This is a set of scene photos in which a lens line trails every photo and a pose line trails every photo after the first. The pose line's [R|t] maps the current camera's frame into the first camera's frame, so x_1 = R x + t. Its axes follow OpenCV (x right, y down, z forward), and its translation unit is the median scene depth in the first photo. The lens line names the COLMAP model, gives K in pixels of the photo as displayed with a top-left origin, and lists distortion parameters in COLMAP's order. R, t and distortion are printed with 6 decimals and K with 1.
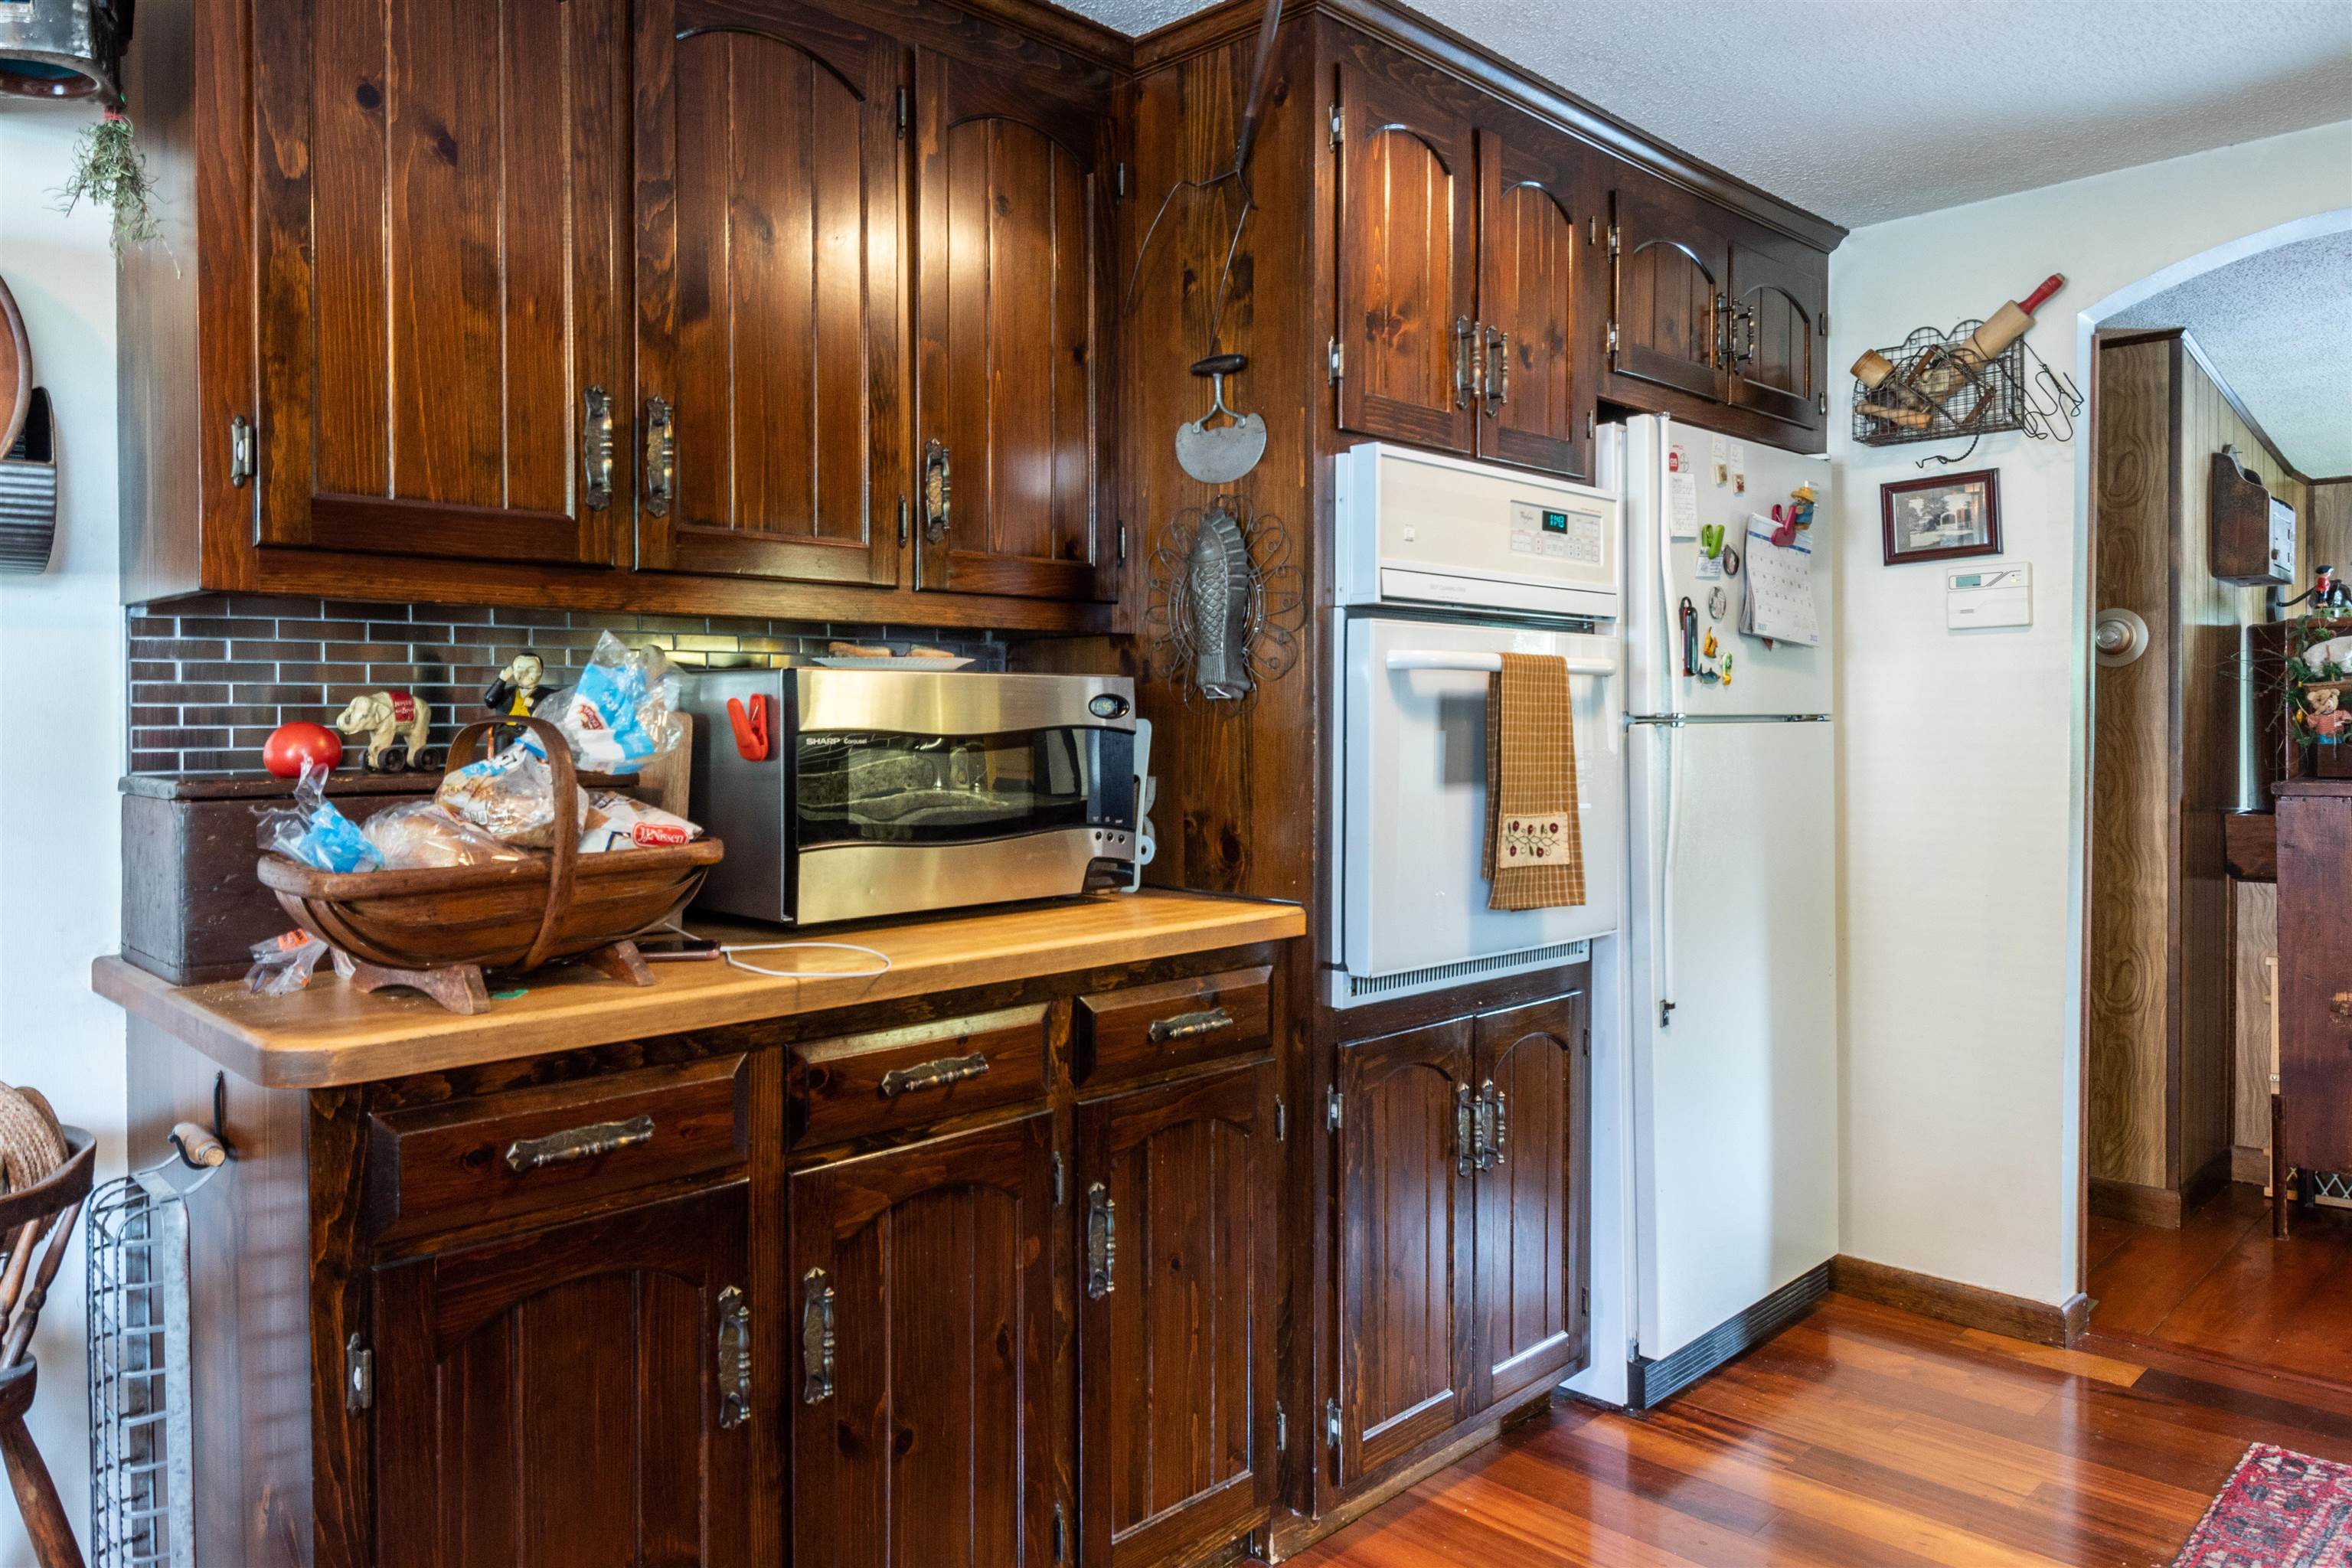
lens RADIAL K [[1644.9, 0, 1091.3], [0, 1644.9, 737.7], [0, 0, 1]] dist [0.025044, -0.041189]
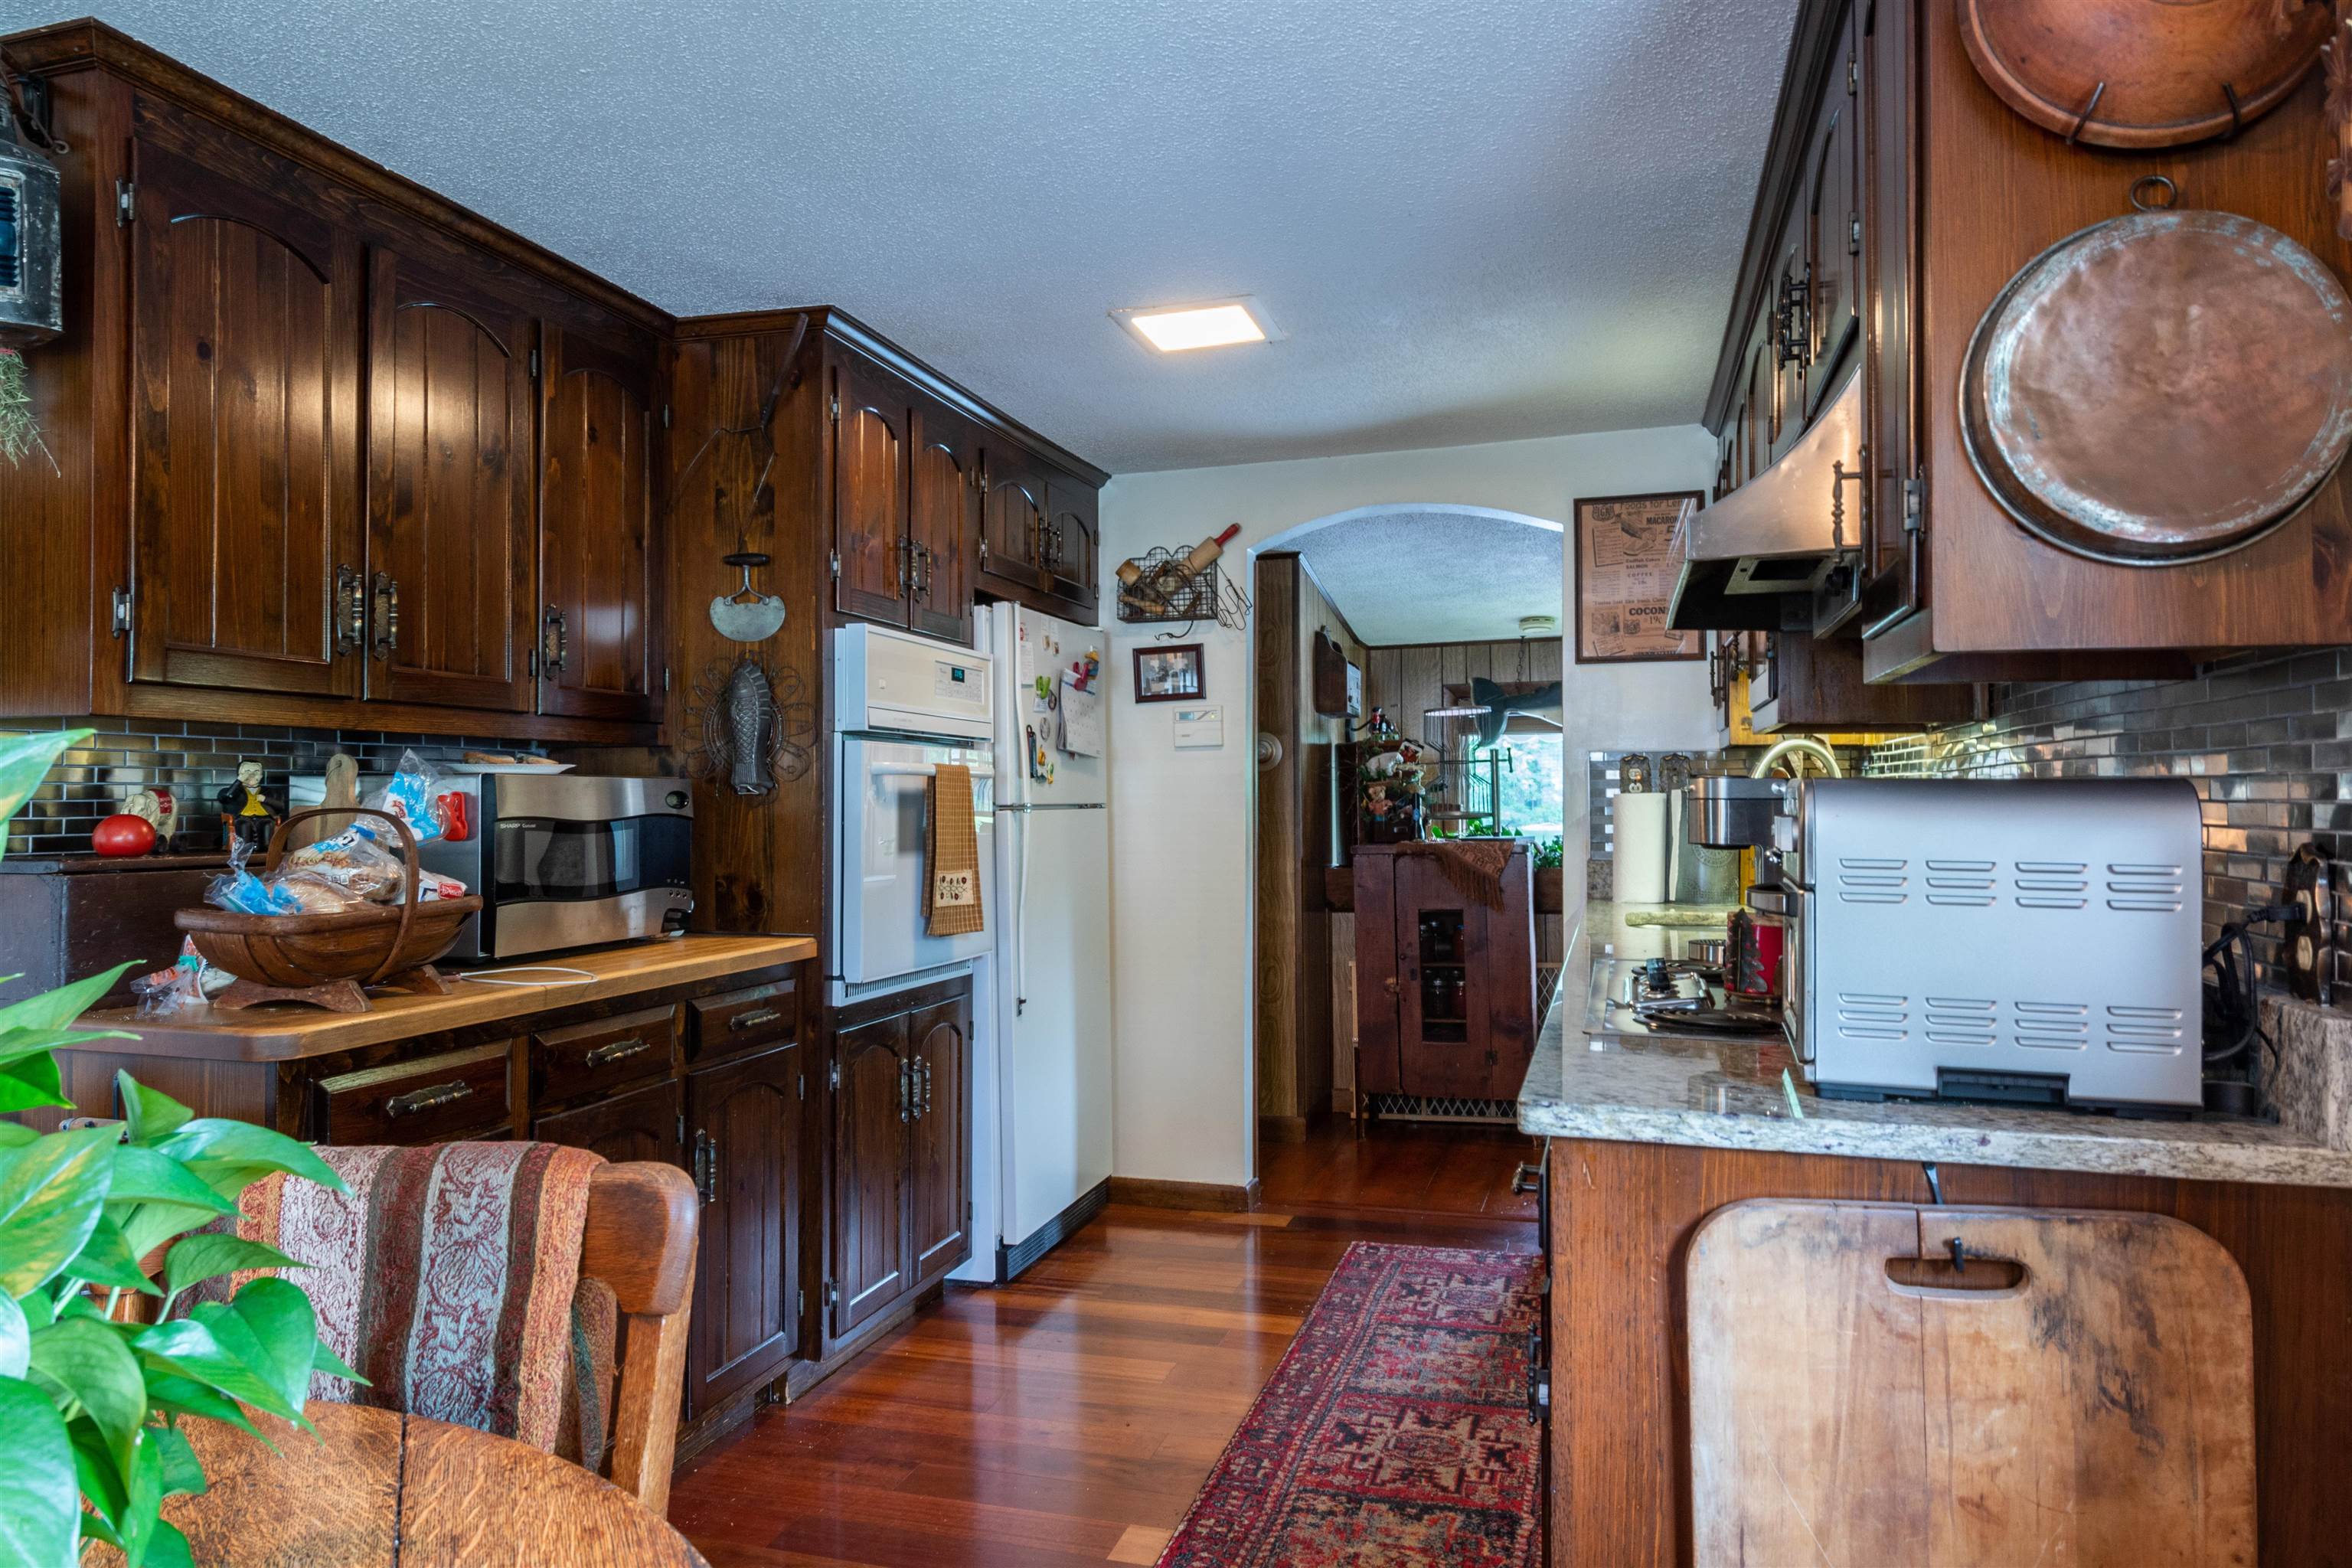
lens RADIAL K [[1644.9, 0, 1171.4], [0, 1644.9, 781.6], [0, 0, 1]] dist [0.025044, -0.041189]
pose [[0.868483, 0.003220, 0.495709, -0.293429], [0.010406, 0.999640, -0.024724, 0.004006], [-0.495611, 0.026631, 0.868137, -0.389129]]
